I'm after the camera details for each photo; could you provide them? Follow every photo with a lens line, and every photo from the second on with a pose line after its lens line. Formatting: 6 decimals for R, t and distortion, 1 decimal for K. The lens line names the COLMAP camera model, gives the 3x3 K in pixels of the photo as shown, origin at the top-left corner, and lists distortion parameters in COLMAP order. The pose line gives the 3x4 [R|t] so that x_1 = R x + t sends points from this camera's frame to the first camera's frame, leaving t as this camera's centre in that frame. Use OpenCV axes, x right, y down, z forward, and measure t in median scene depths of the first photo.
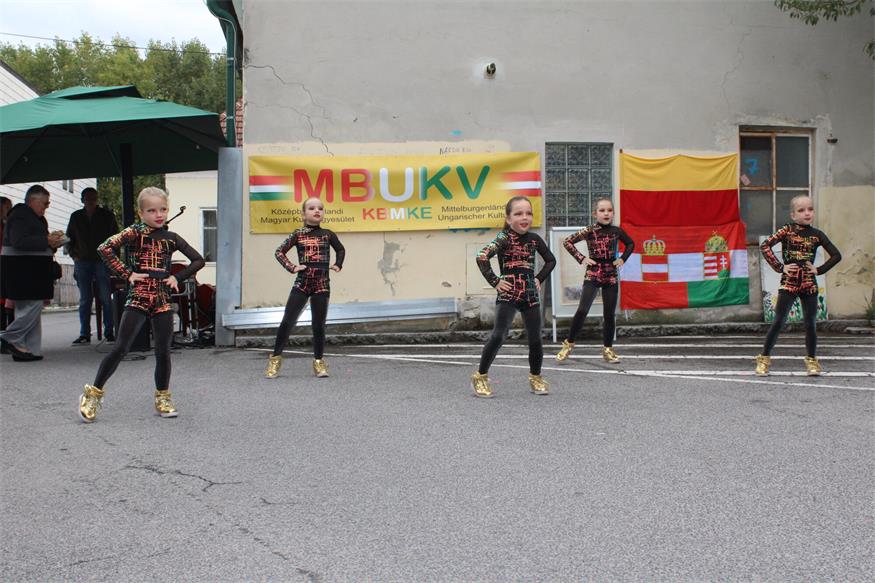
lens RADIAL K [[1095.3, 0, 435.4], [0, 1095.3, 294.5], [0, 0, 1]] dist [-0.061558, 0.000000]
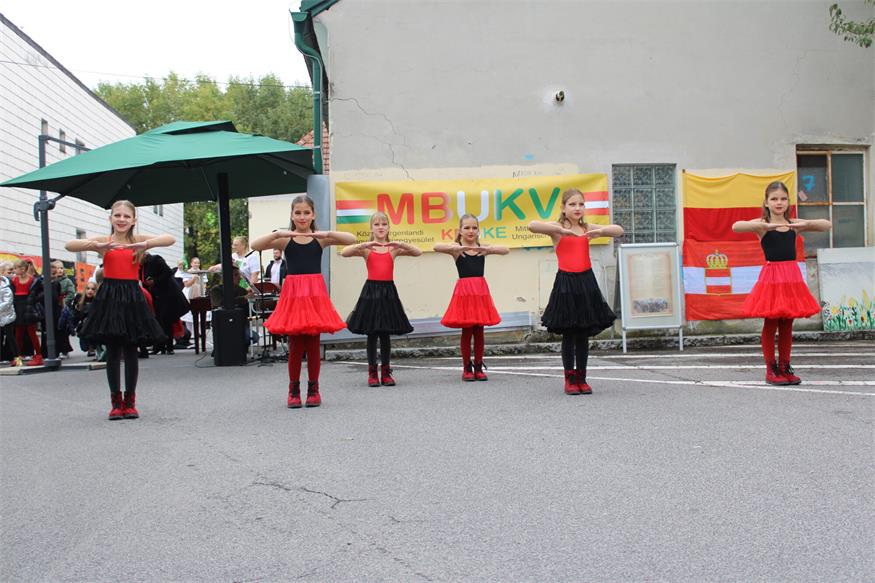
lens RADIAL K [[1013.4, 0, 423.9], [0, 1013.4, 289.2], [0, 0, 1]] dist [-0.054884, 0.000000]
pose [[0.998193, -0.013642, -0.058525, -0.026265], [0.012902, 0.999832, -0.013001, -0.007385], [0.058692, 0.012222, 0.998201, 0.010427]]
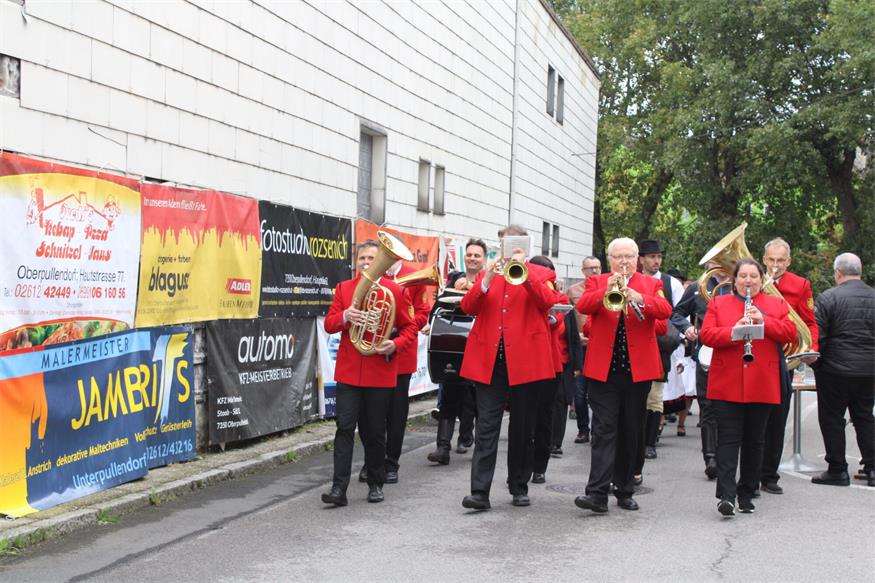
lens RADIAL K [[1253.7, 0, 437.5], [0, 1253.7, 291.1], [0, 0, 1]] dist [-0.026692, 0.000000]
pose [[0.940227, 0.034818, -0.338763, -0.412858], [-0.034913, 0.999373, 0.005816, -0.047171], [0.338753, 0.006359, 0.940854, 0.986686]]
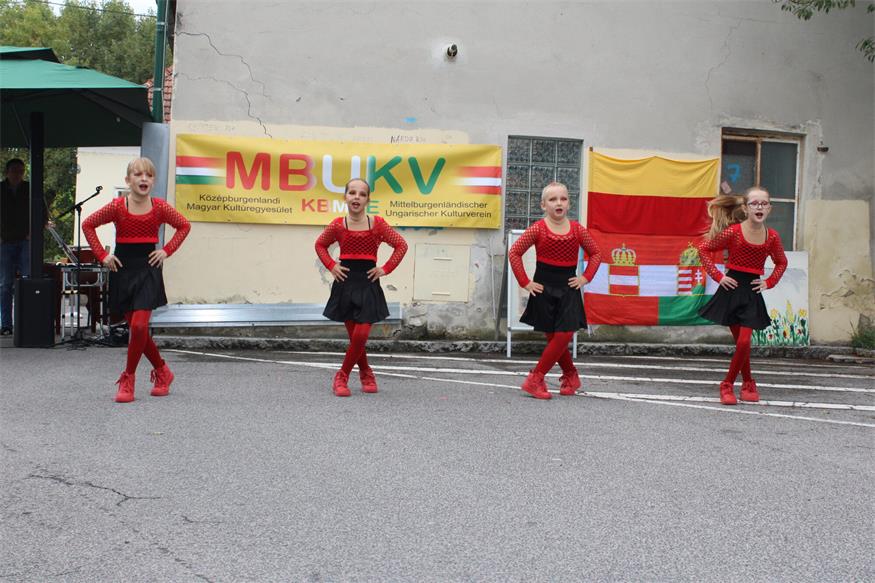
lens RADIAL K [[1232.5, 0, 434.5], [0, 1232.5, 287.4], [0, 0, 1]] dist [-0.032811, 0.000000]
pose [[0.997792, 0.045739, 0.048155, -0.003507], [-0.045280, 0.998918, -0.010567, -0.000358], [-0.048587, 0.008363, 0.998784, -0.011639]]
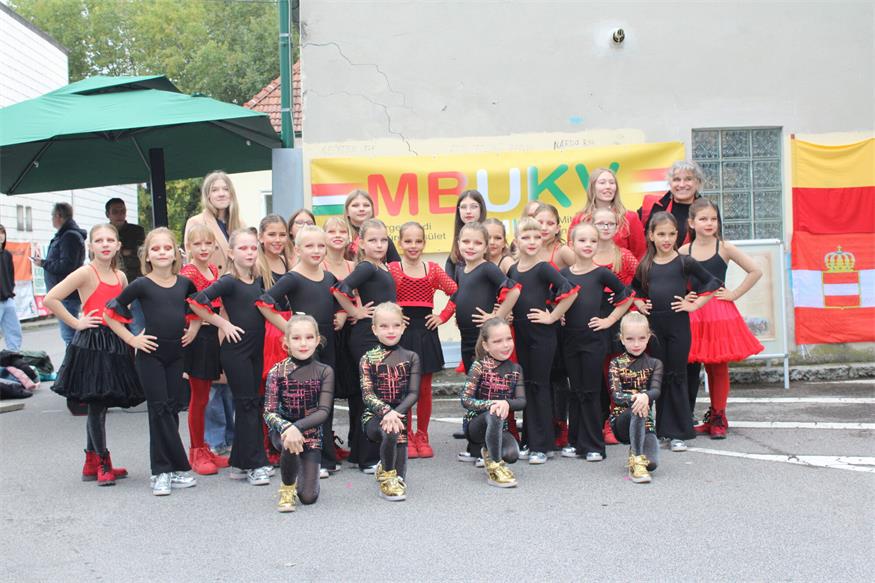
lens RADIAL K [[1363.8, 0, 432.1], [0, 1363.8, 274.9], [0, 0, 1]] dist [0.002086, 0.000000]
pose [[0.994831, -0.016961, -0.100120, 0.013427], [0.018966, 0.999638, 0.019109, -0.058895], [0.099760, -0.020909, 0.994792, 0.026963]]
